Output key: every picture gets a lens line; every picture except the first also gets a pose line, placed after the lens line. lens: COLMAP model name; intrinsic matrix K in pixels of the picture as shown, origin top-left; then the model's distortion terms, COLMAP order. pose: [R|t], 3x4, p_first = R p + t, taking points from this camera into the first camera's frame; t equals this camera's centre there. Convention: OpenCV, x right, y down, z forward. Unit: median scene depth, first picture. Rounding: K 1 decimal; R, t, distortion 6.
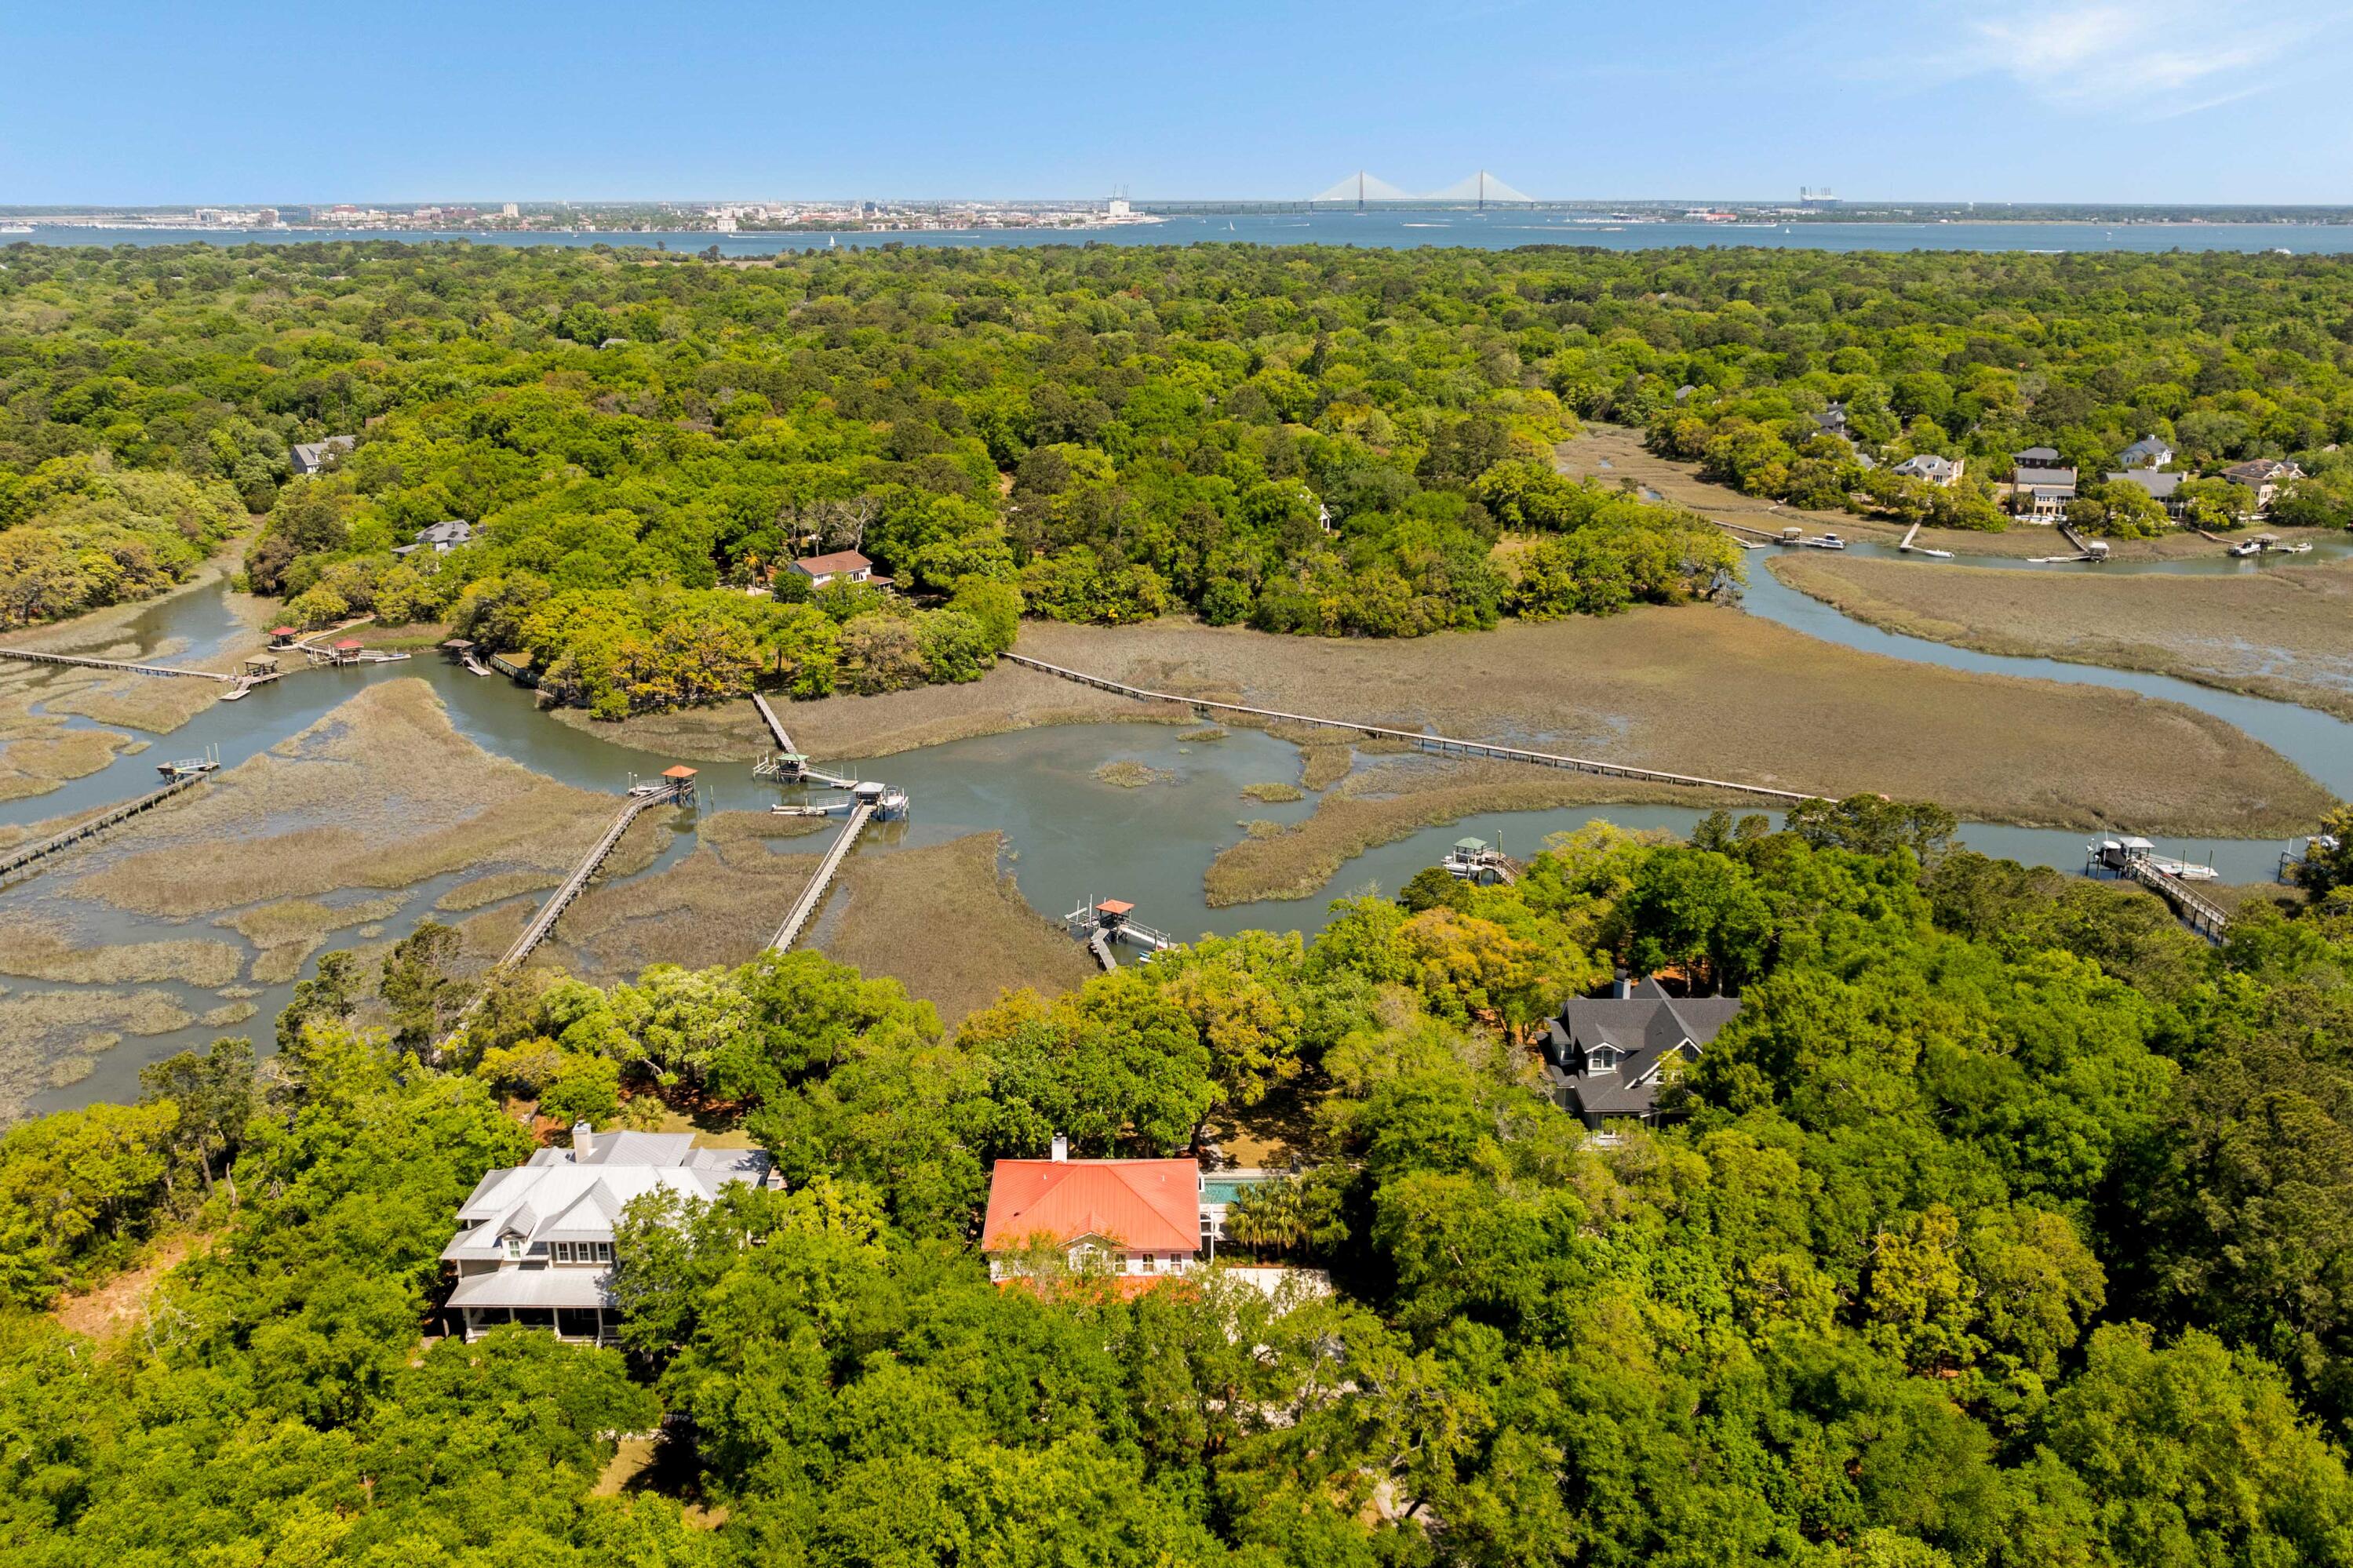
lens RADIAL K [[1953.2, 0, 1176.5], [0, 1953.2, 784.0], [0, 0, 1]] dist [-0.021795, -0.006226]
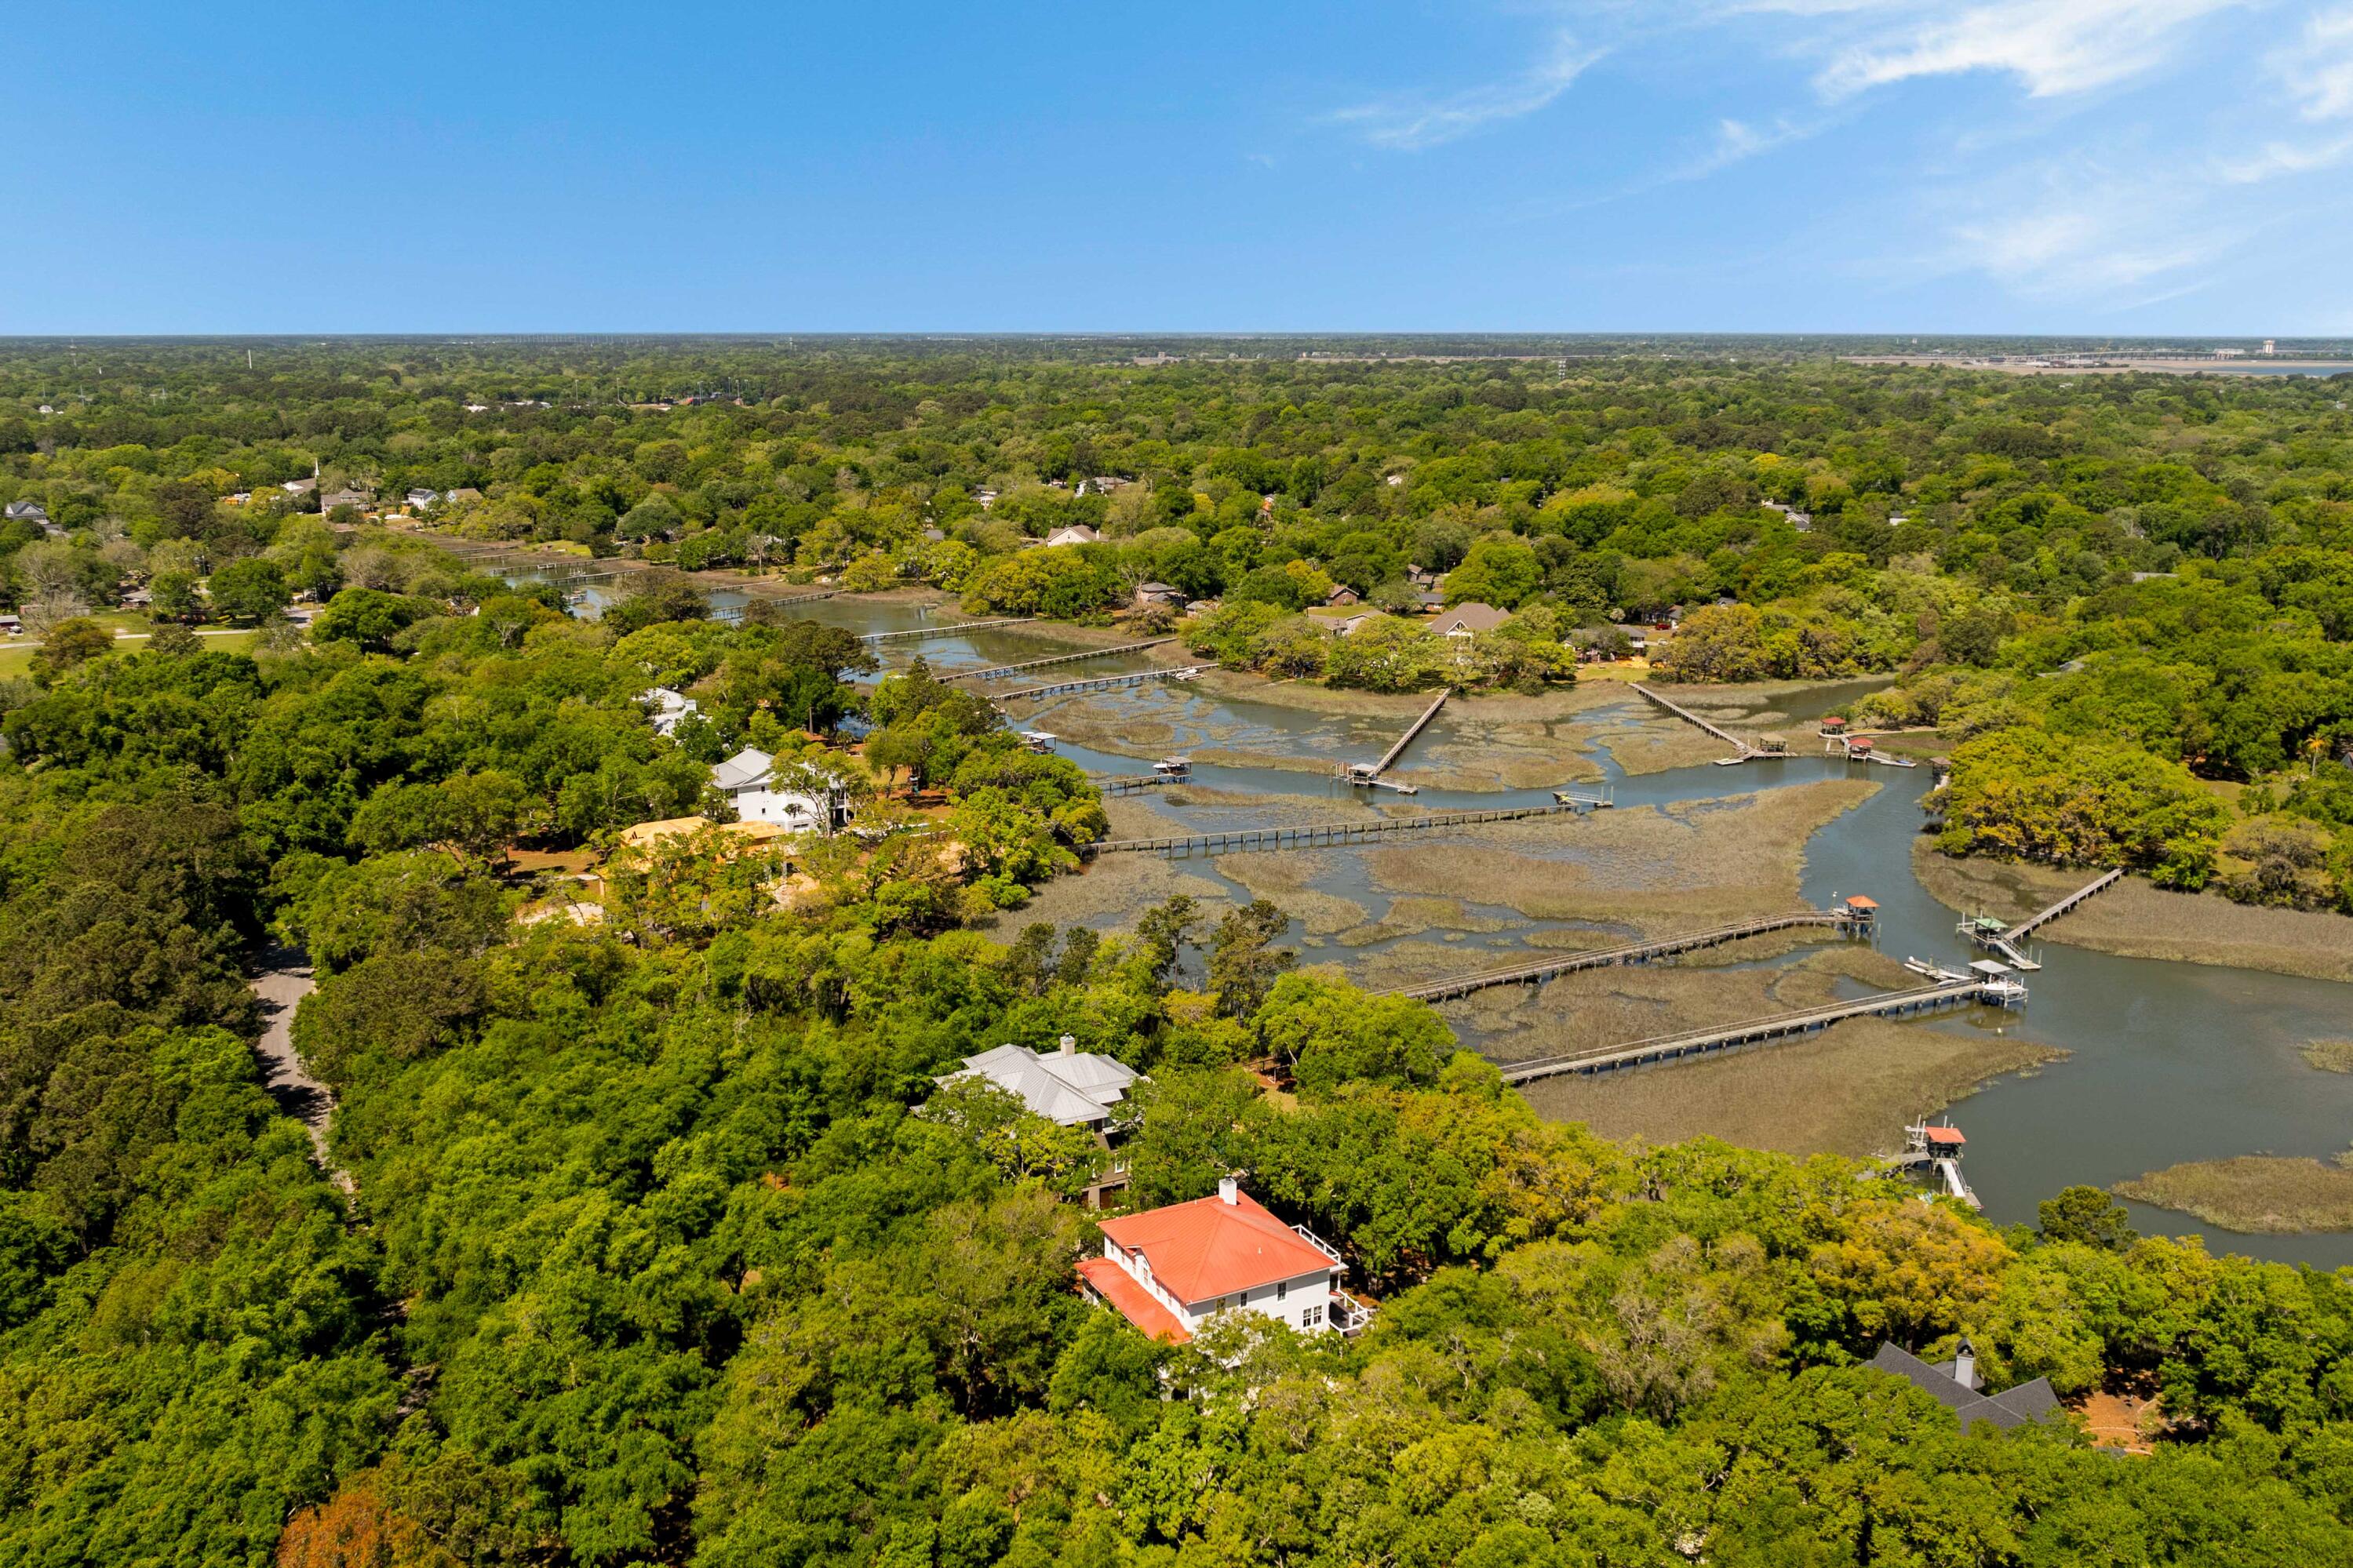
lens RADIAL K [[1953.2, 0, 1176.5], [0, 1953.2, 784.0], [0, 0, 1]] dist [-0.021795, -0.006226]
pose [[0.469693, 0.201242, -0.859587, 0.302805], [-0.254126, 0.963281, 0.086660, -0.044247], [0.845463, 0.177740, 0.503588, 0.140273]]
